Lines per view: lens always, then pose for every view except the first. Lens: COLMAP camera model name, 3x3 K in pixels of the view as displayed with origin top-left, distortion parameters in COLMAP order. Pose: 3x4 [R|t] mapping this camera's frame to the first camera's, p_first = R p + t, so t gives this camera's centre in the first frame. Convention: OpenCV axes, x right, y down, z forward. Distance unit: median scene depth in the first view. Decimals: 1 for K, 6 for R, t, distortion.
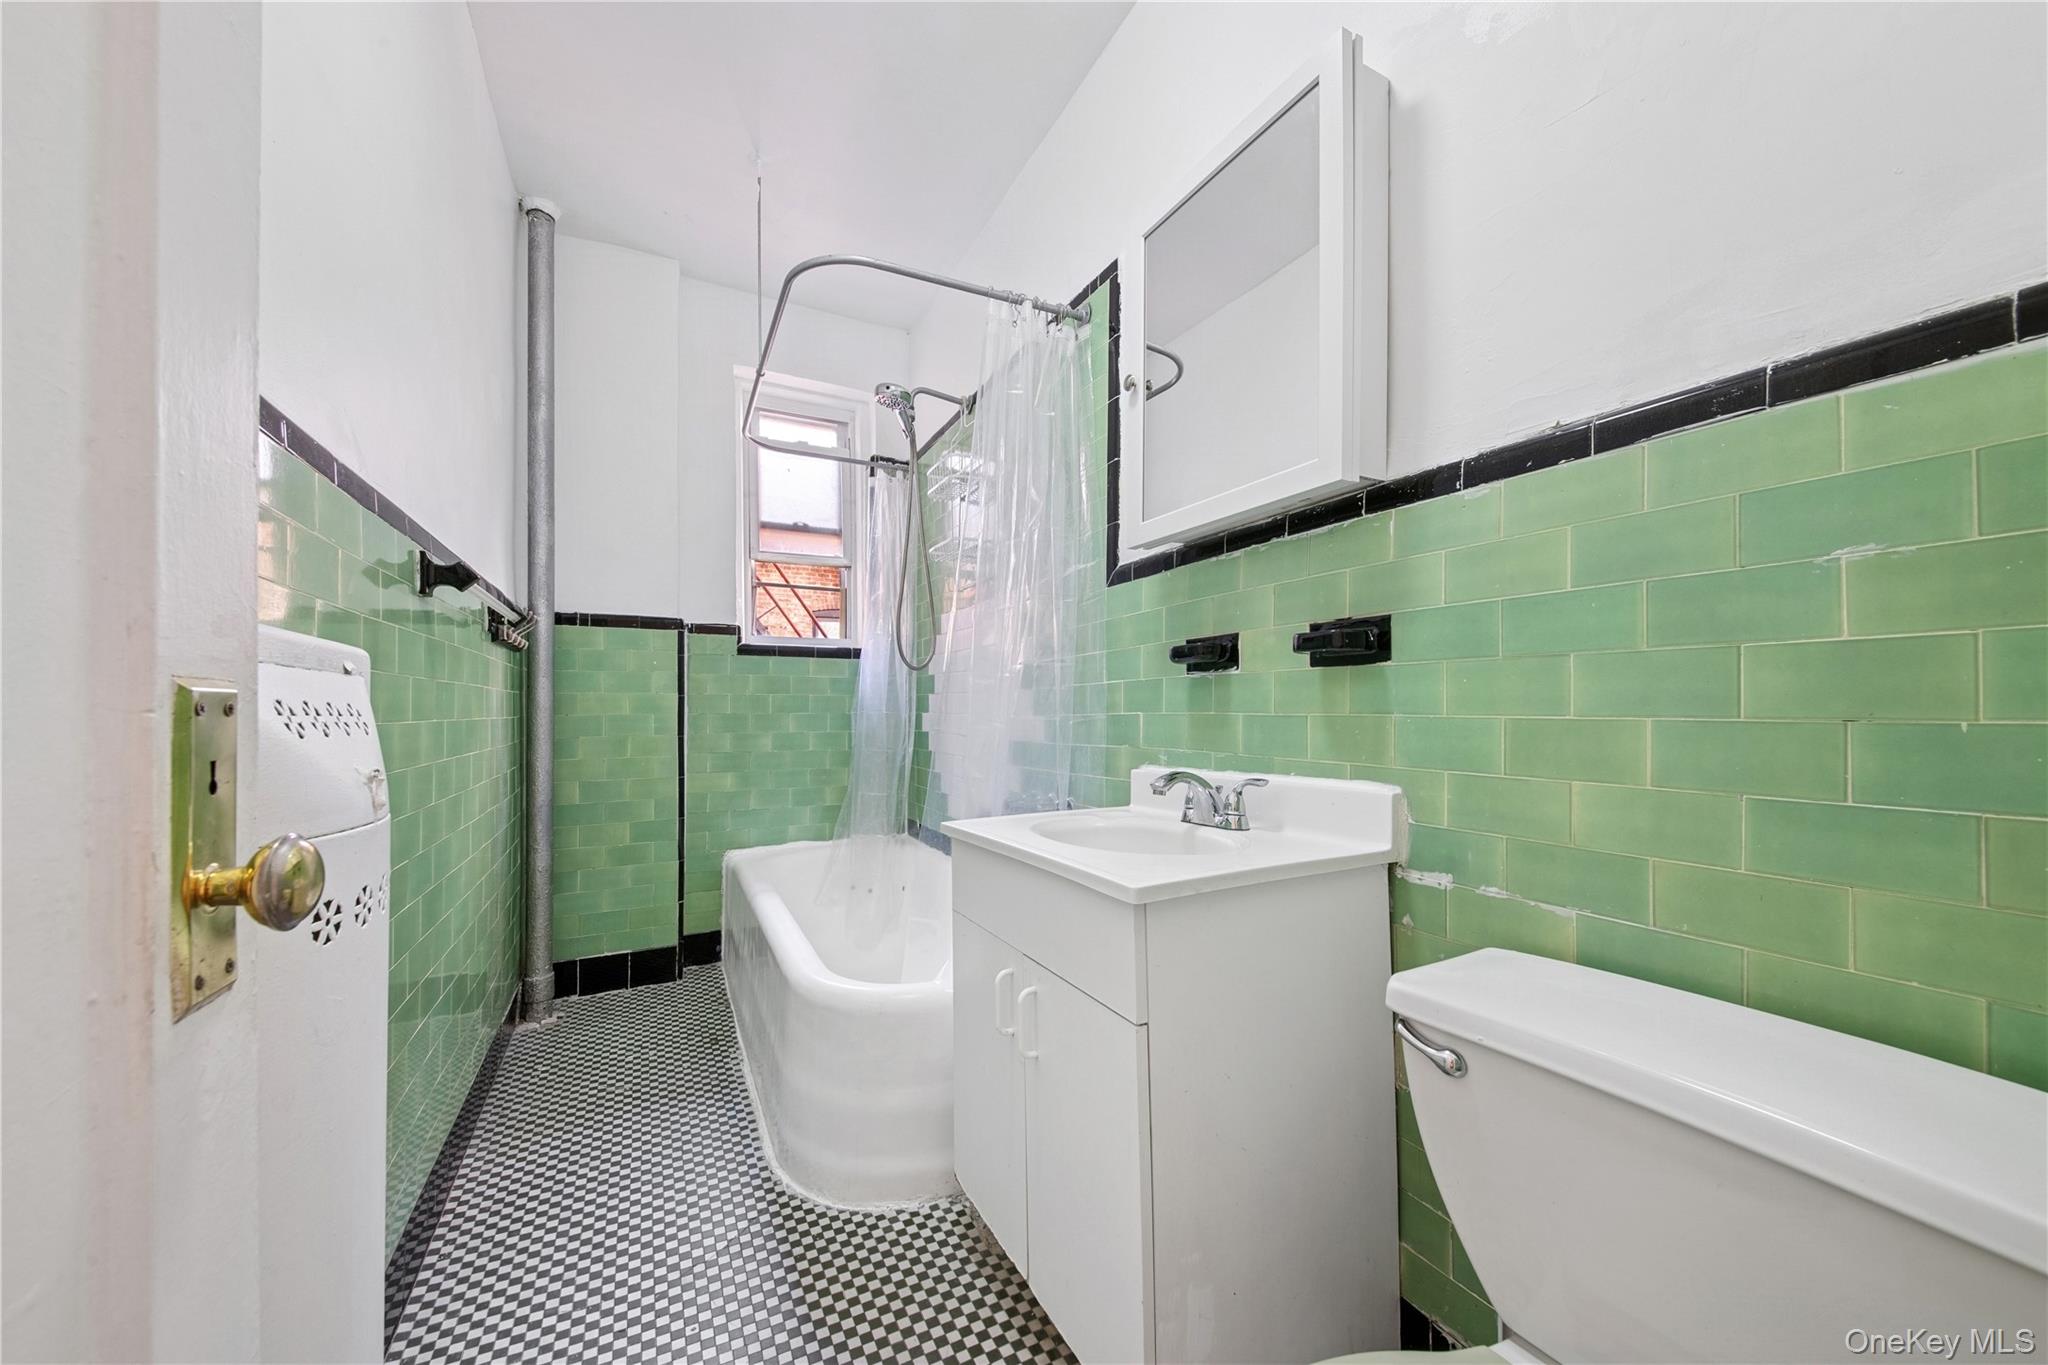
lens RADIAL K [[705.1, 0, 1045.7], [0, 705.1, 684.5], [0, 0, 1]] dist [0.049058, -0.024791]
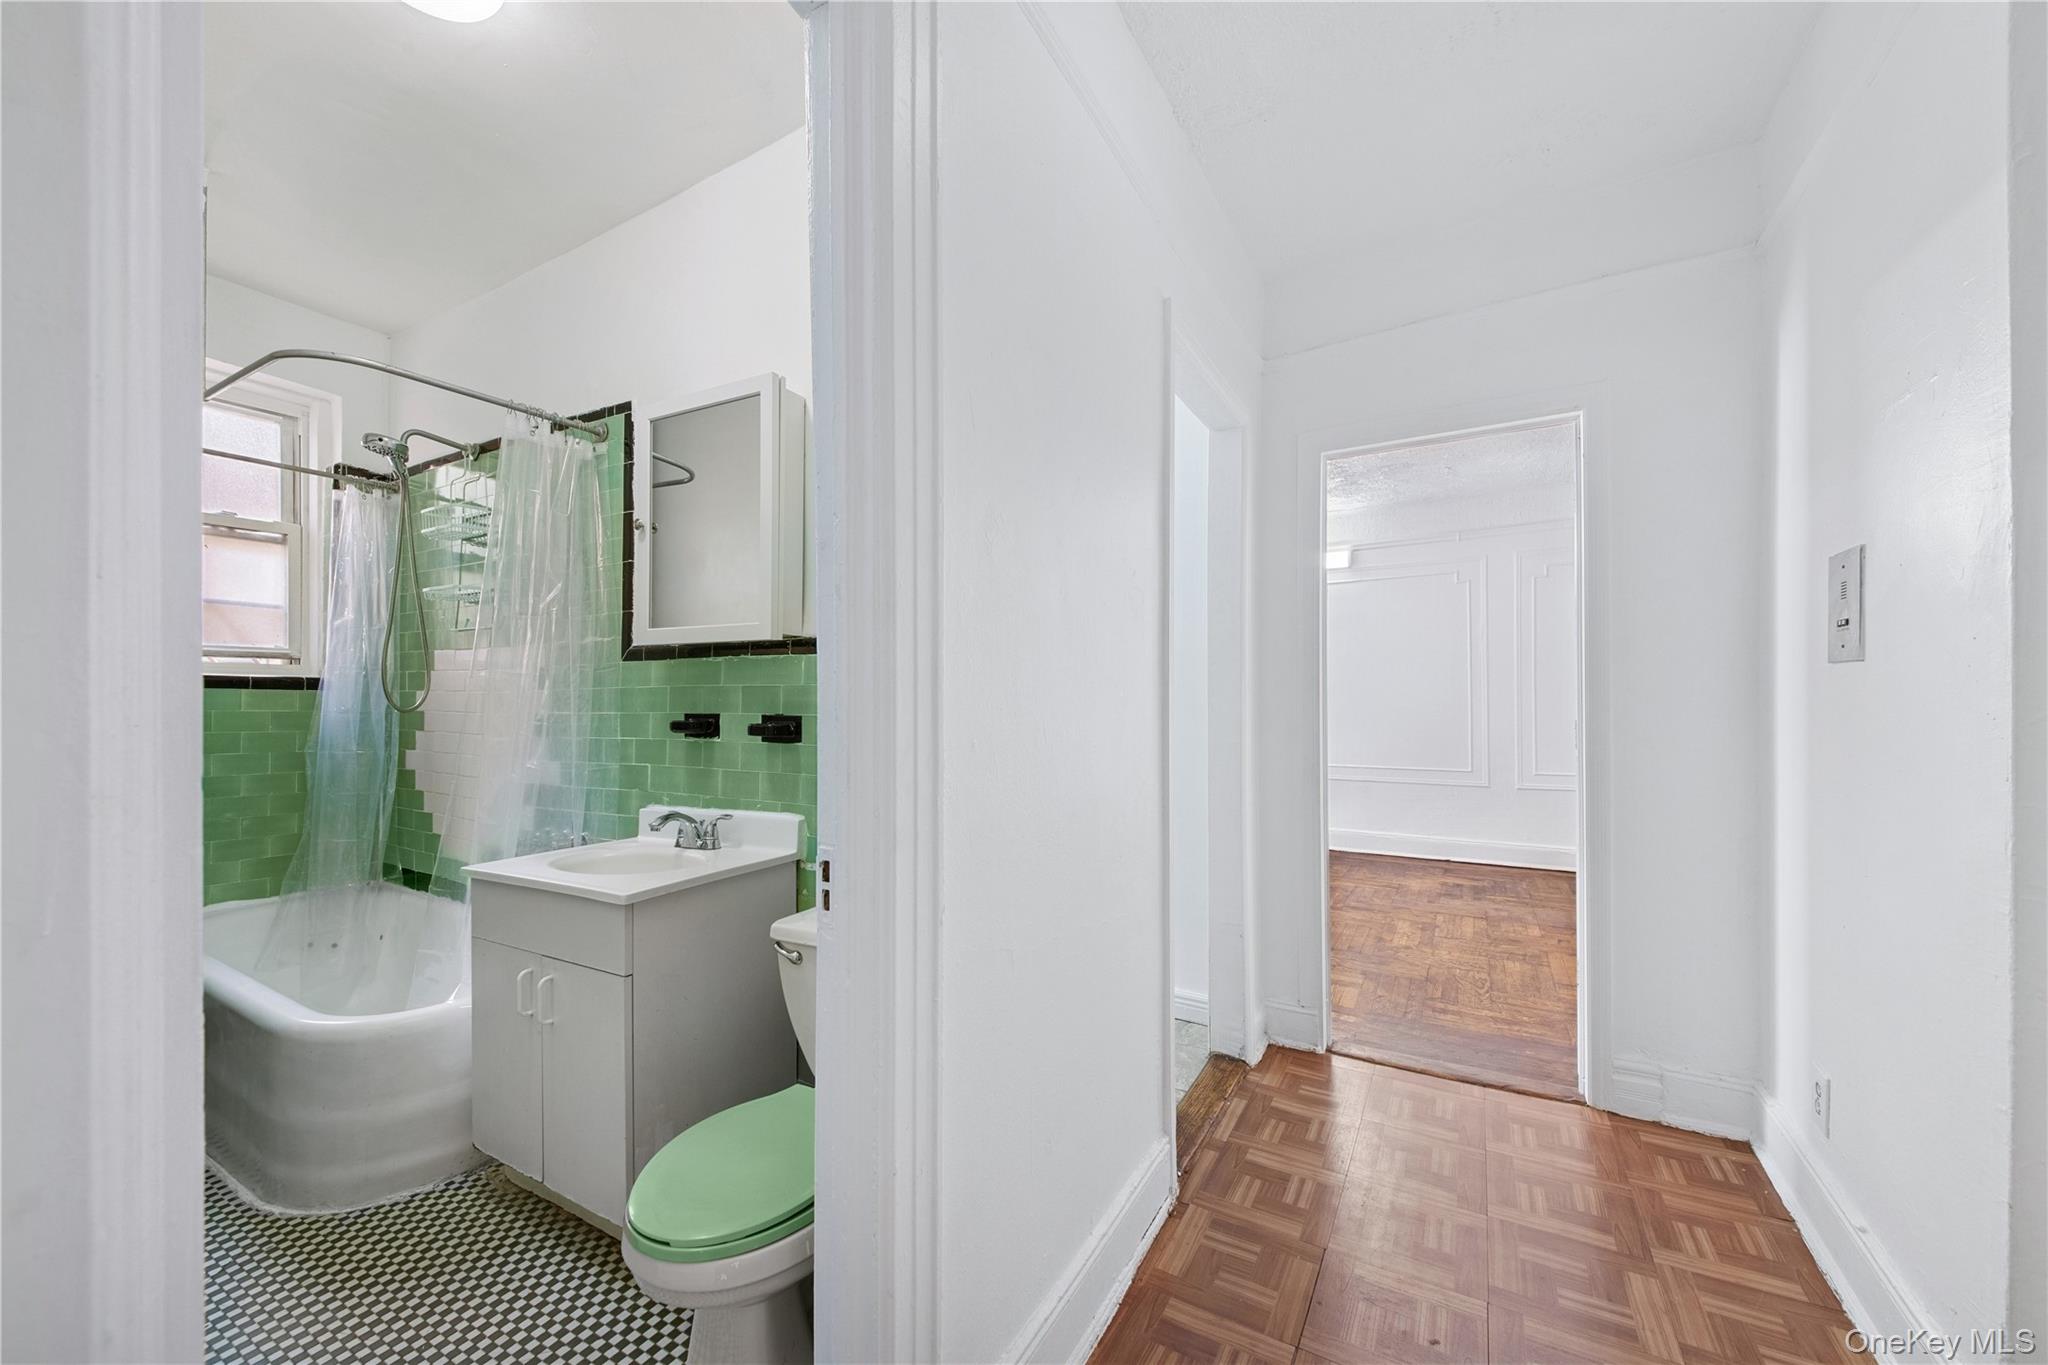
lens RADIAL K [[769.5, 0, 1024.0], [0, 769.5, 682.5], [0, 0, 1]] dist [0.046610, -0.029702]
pose [[0.858648, 0.007229, 0.512515, -0.006070], [-0.016491, 0.999773, 0.013527, -0.133136], [-0.512301, -0.020067, 0.858572, -0.546426]]
